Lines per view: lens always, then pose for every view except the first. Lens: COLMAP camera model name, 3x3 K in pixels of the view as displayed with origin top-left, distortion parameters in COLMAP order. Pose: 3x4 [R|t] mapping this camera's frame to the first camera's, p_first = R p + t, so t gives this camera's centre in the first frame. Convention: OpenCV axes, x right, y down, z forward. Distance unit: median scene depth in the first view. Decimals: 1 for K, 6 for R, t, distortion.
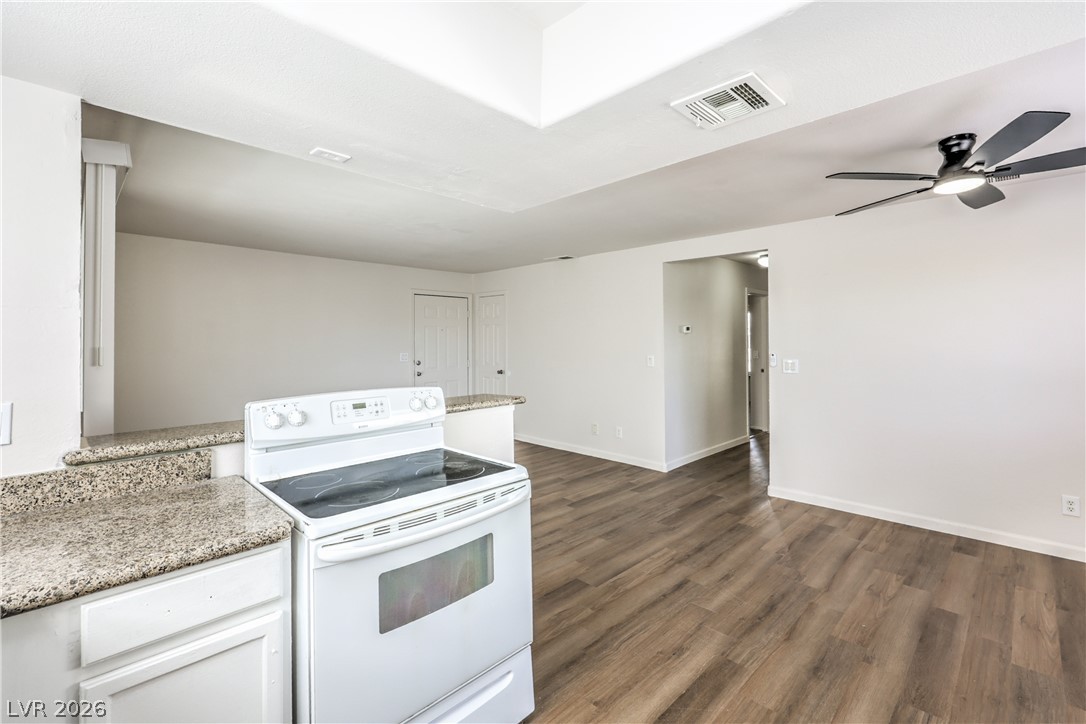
lens RADIAL K [[454.5, 0, 536.1], [0, 454.5, 346.2], [0, 0, 1]] dist [0.000138, -0.000284]
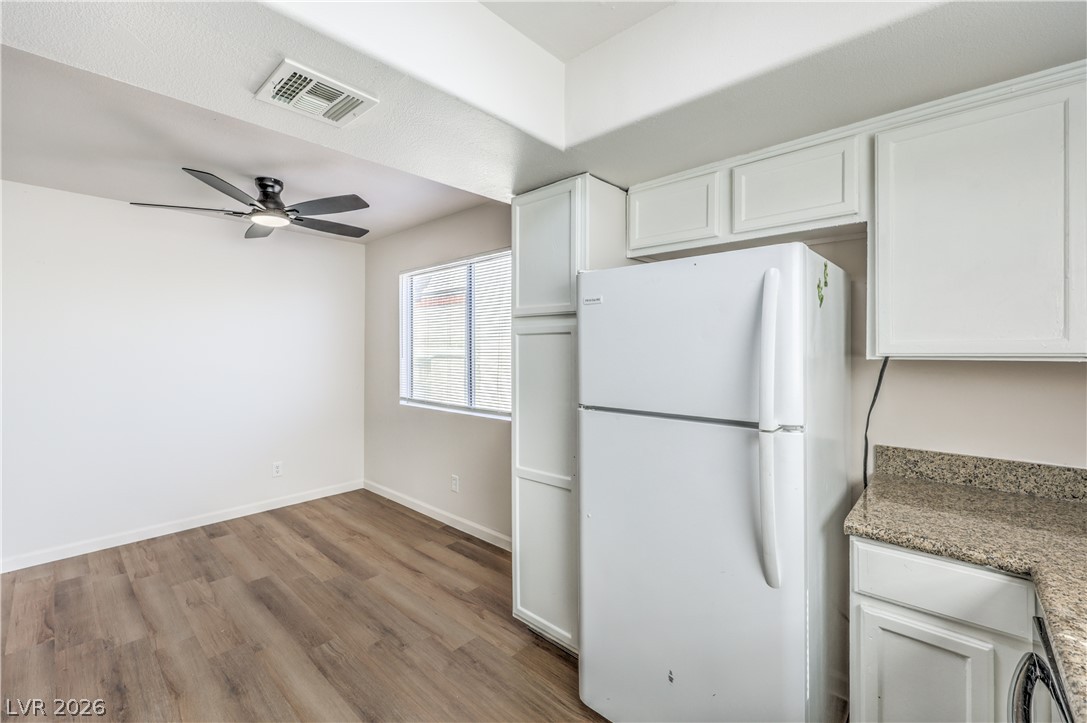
lens RADIAL K [[455.0, 0, 548.7], [0, 455.0, 355.9], [0, 0, 1]] dist [0.000138, -0.000284]
pose [[-0.050255, -0.009595, 0.998690, -0.310515], [0.007340, 0.999923, 0.009976, 0.000247], [-0.998709, 0.007831, -0.050181, 0.317078]]
